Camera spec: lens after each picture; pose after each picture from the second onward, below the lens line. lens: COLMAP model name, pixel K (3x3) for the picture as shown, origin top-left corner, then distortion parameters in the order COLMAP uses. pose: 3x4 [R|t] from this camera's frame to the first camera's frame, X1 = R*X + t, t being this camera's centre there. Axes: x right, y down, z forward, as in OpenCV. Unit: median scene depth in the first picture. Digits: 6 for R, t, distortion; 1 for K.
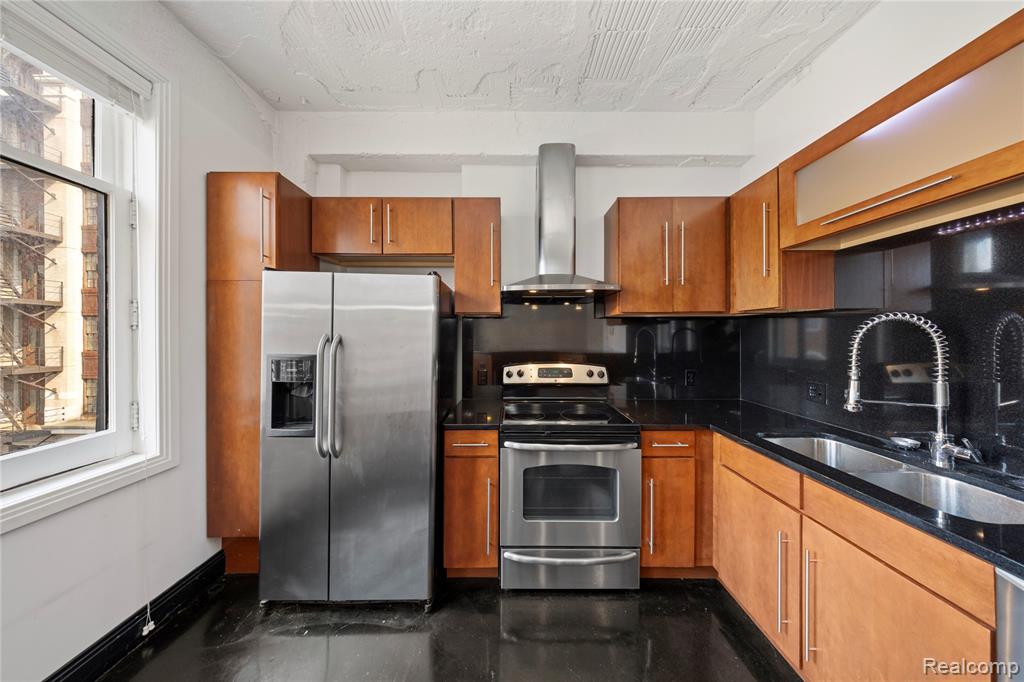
lens RADIAL K [[304.7, 0, 511.9], [0, 304.7, 336.3], [0, 0, 1]] dist [-0.000619, -0.000079]
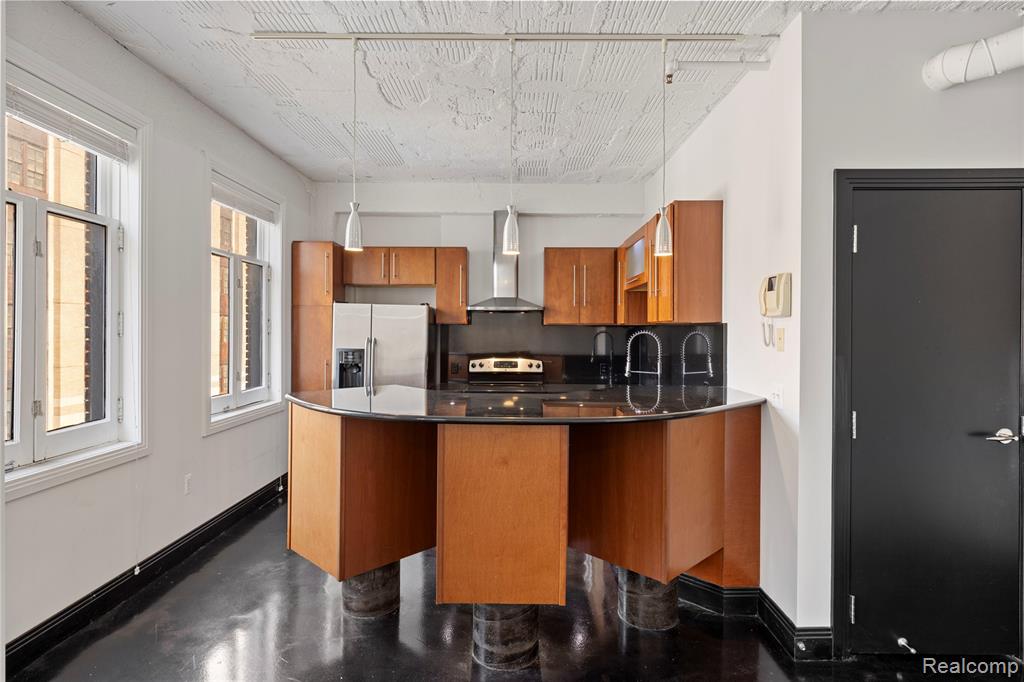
lens RADIAL K [[526.5, 0, 513.2], [0, 526.5, 344.9], [0, 0, 1]] dist [0.000033, 0.000264]
pose [[0.999952, 0.007371, -0.006423, 0.224463], [-0.007227, 0.999728, 0.022188, -0.031375], [0.006585, -0.022140, 0.999733, -1.710046]]
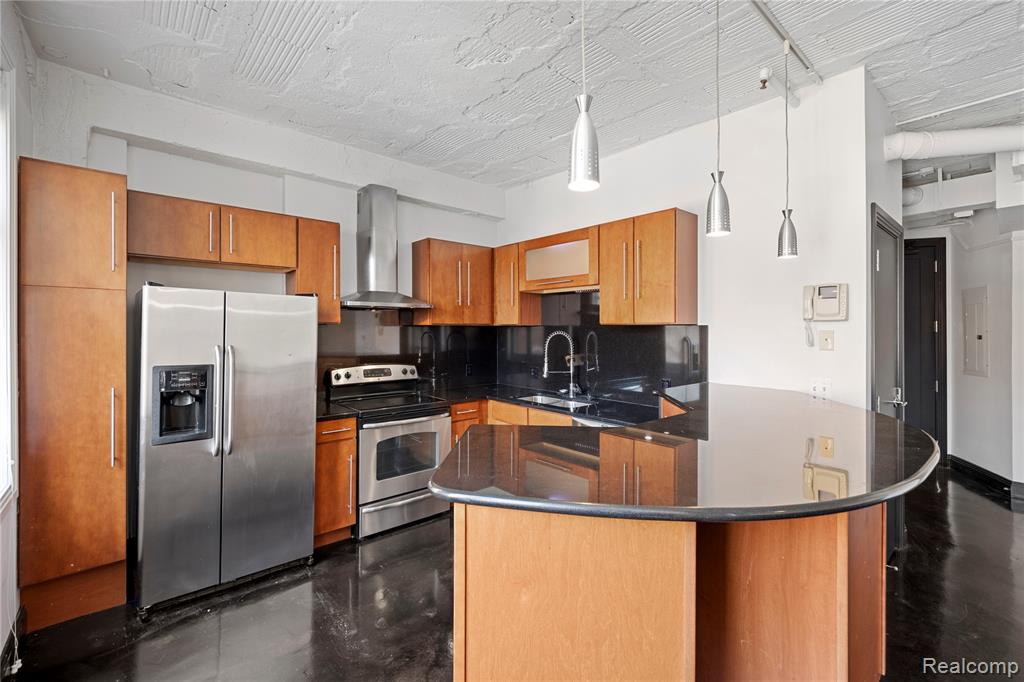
lens RADIAL K [[433.1, 0, 512.0], [0, 433.1, 341.0], [0, 0, 1]] dist [0.002752, 0.000611]
pose [[0.751477, -0.013292, 0.659626, -0.675058], [-0.000073, 0.999795, 0.020230, -0.043964], [-0.659760, -0.015250, 0.751322, -0.717937]]
